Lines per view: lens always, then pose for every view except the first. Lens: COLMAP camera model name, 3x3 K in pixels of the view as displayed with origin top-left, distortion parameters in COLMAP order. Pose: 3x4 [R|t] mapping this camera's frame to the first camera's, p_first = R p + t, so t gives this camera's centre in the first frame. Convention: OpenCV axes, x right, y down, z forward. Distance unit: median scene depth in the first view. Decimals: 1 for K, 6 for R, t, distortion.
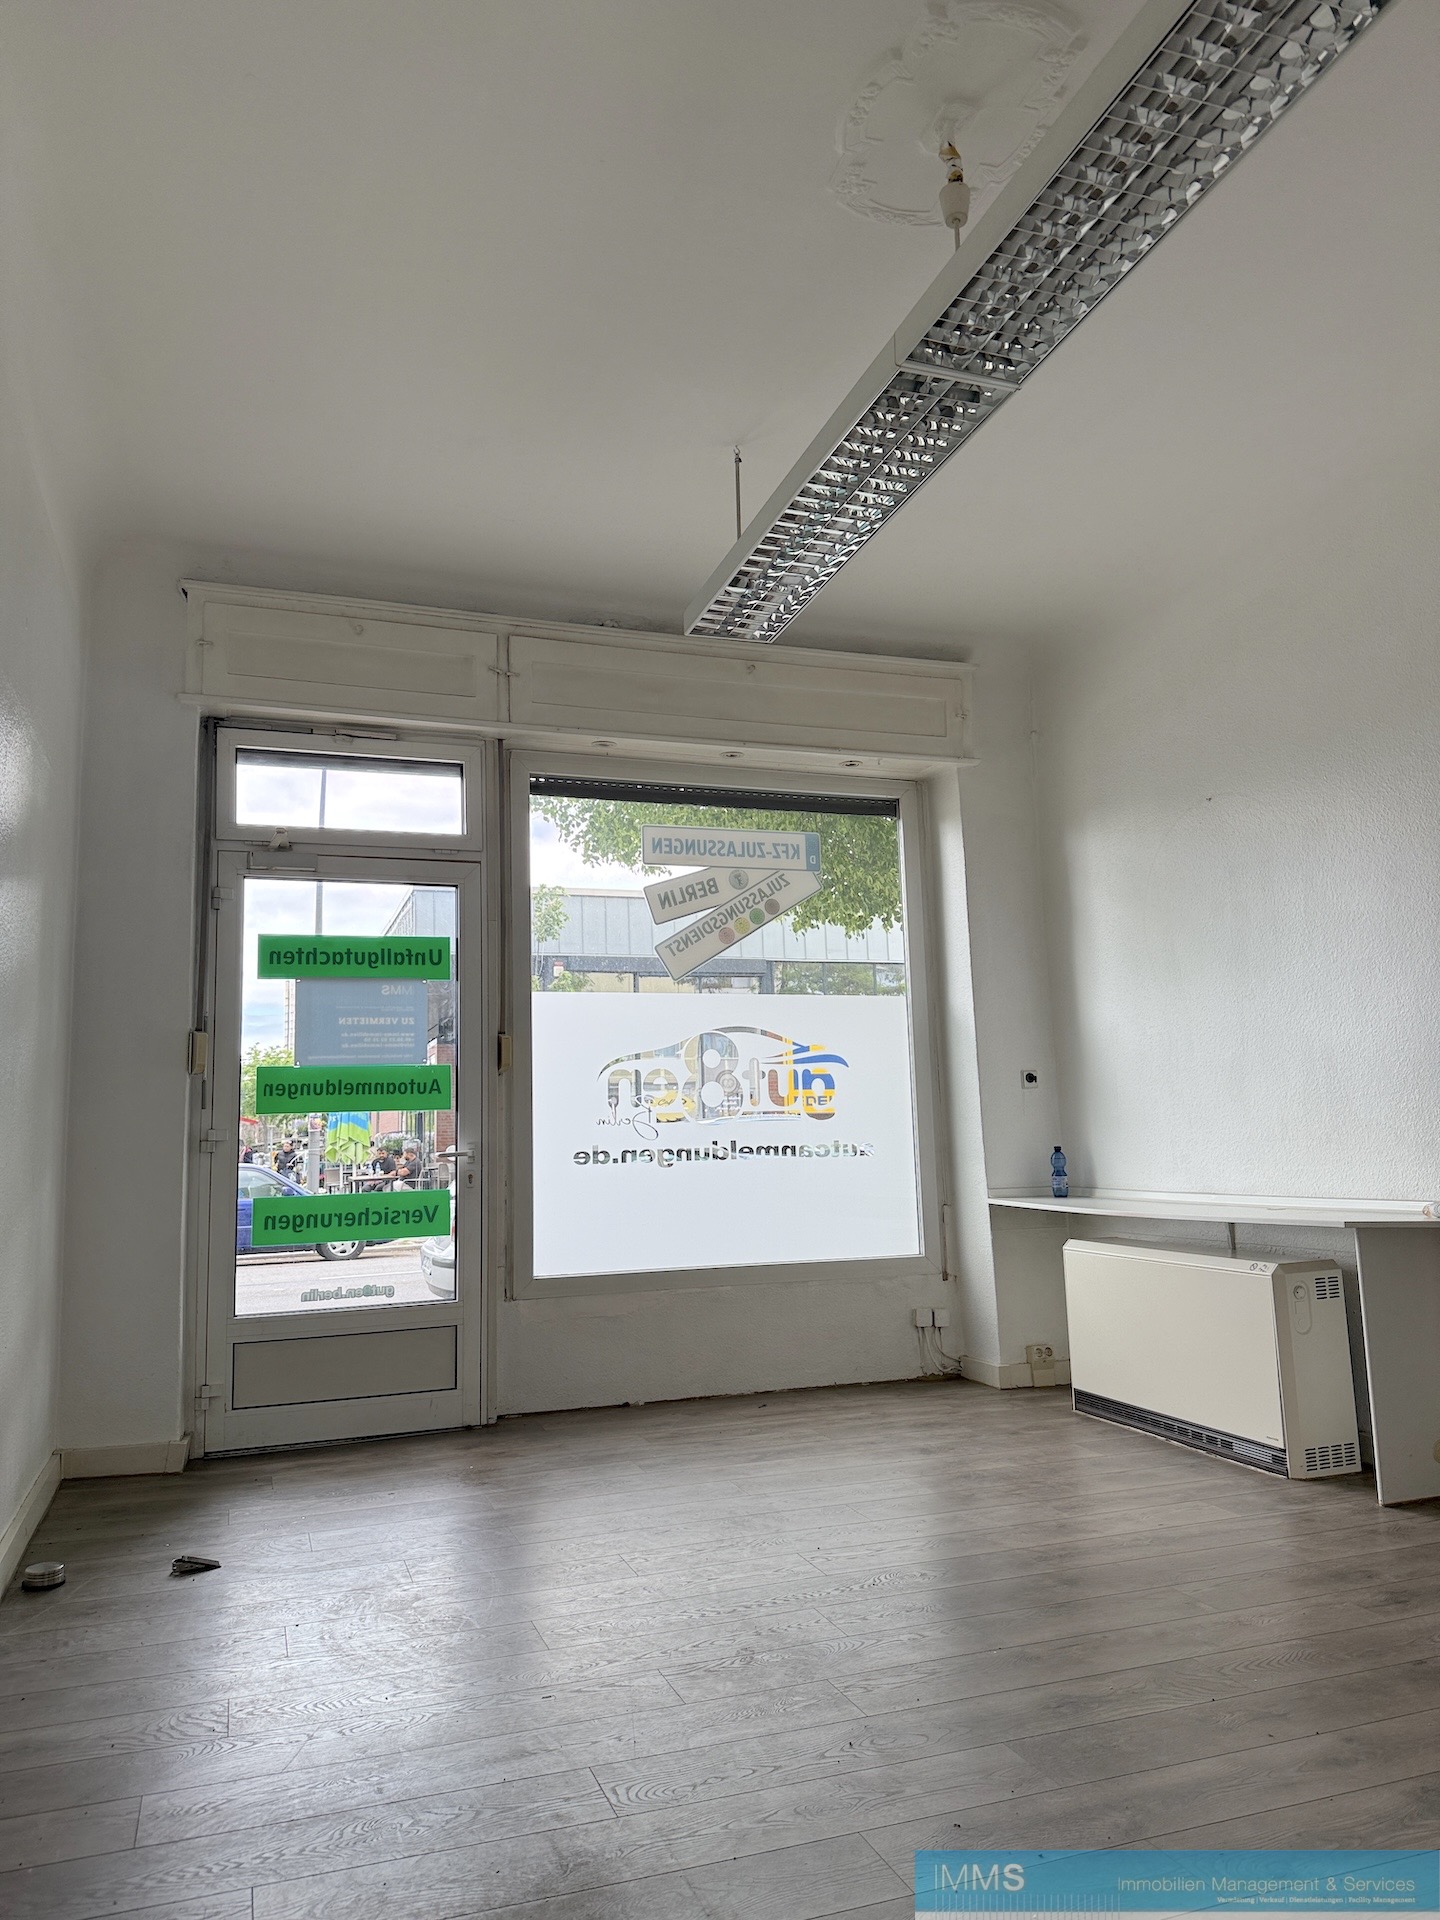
lens RADIAL K [[1335.3, 0, 722.7], [0, 1335.3, 954.6], [0, 0, 1]] dist [0.134735, -0.258619]
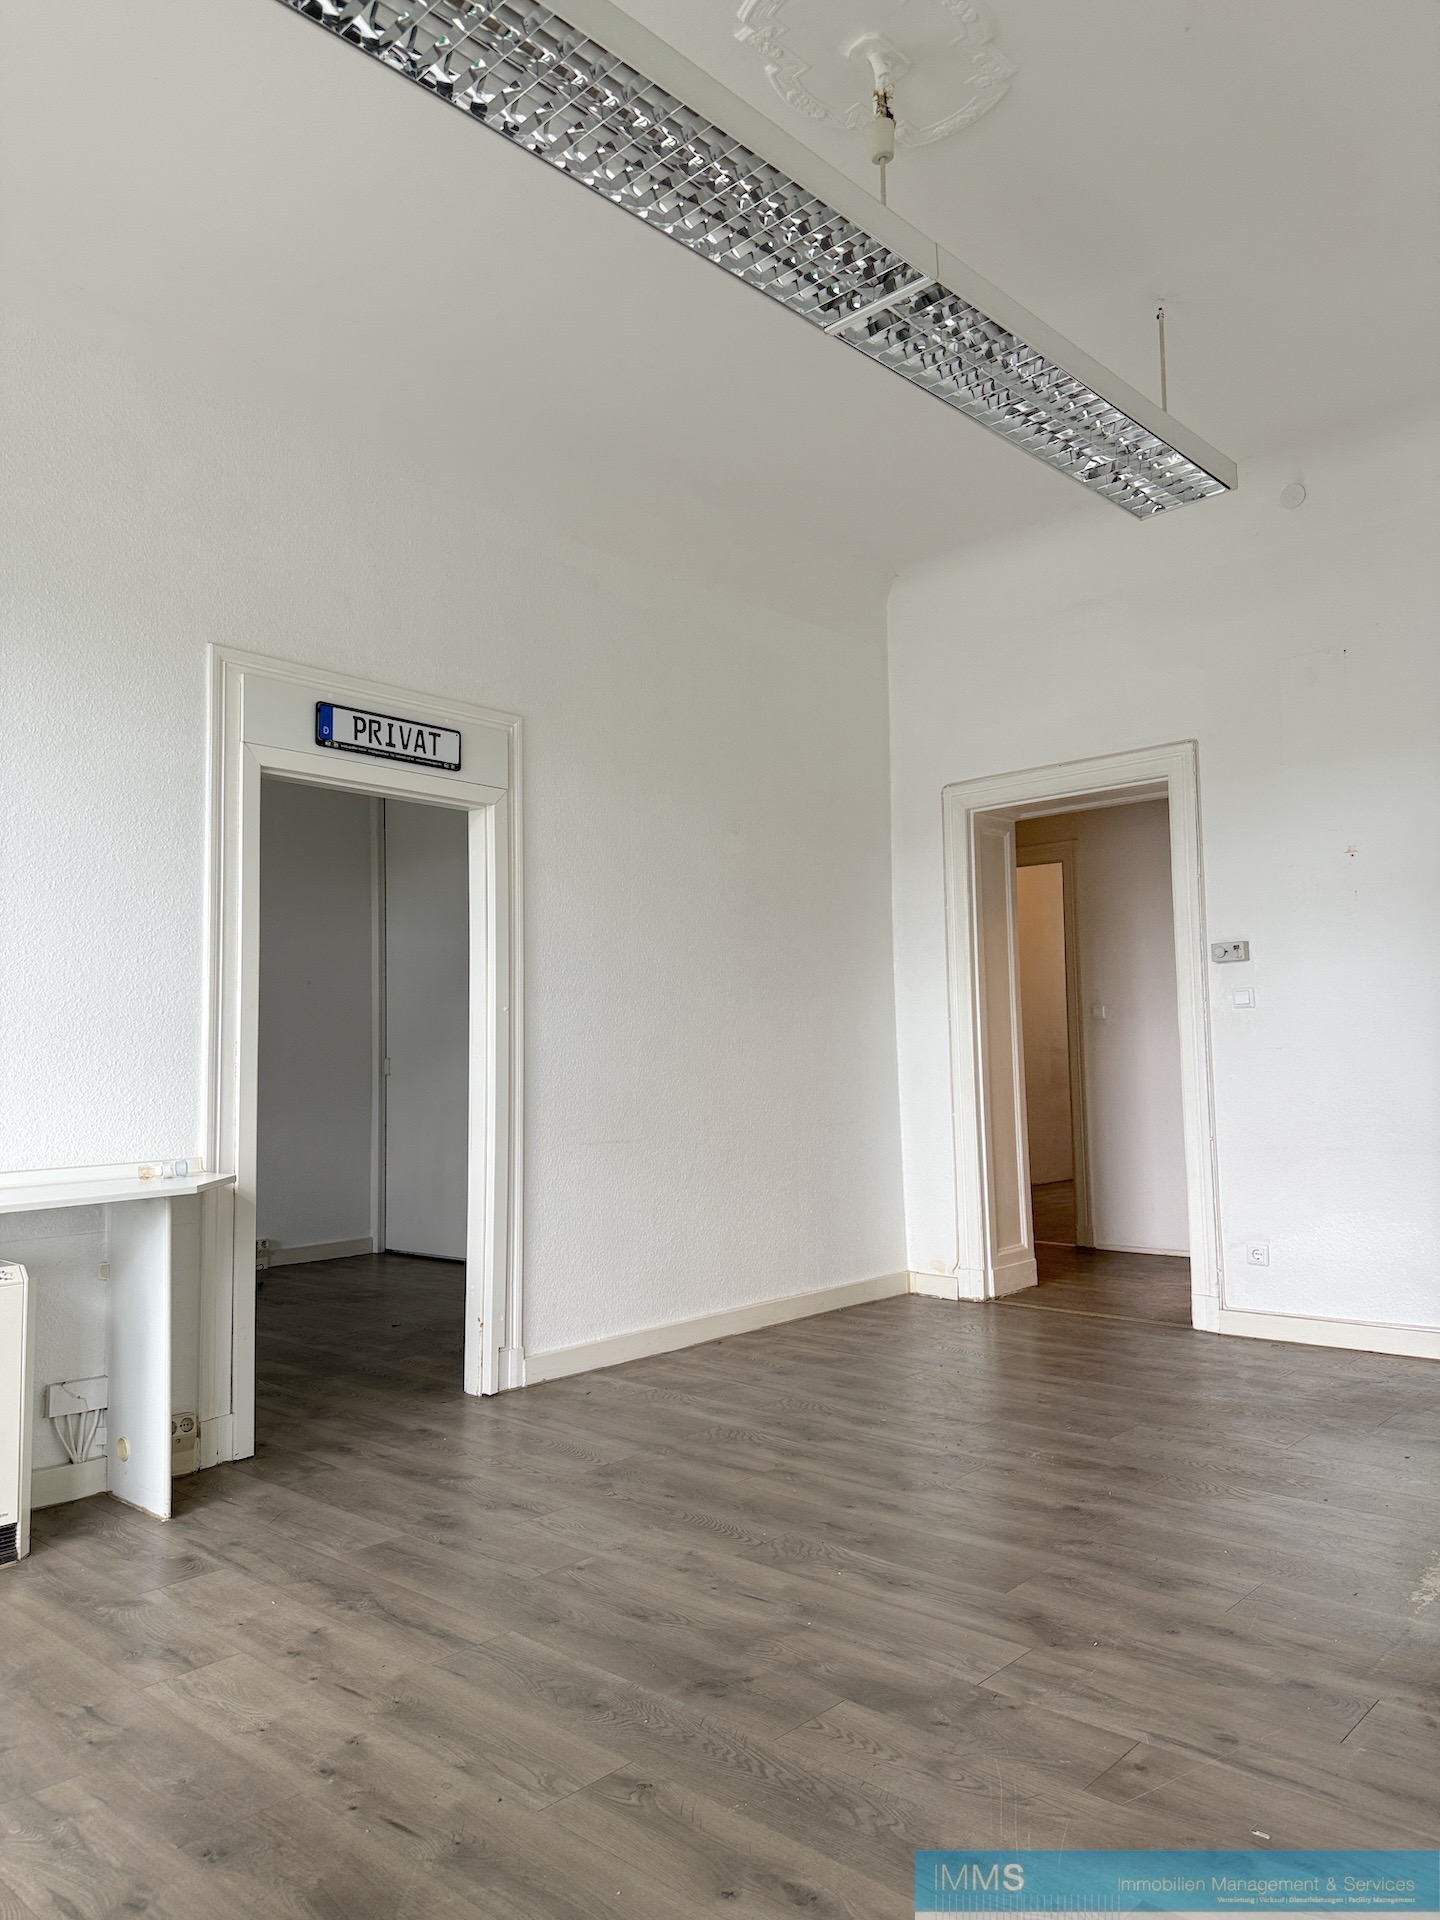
lens RADIAL K [[1335.3, 0, 722.7], [0, 1335.3, 954.6], [0, 0, 1]] dist [0.134735, -0.258619]
pose [[-0.481129, 0.104198, 0.870435, -0.388787], [-0.089769, 0.981836, -0.167153, 0.142821], [-0.872041, -0.158560, -0.463036, 0.968351]]
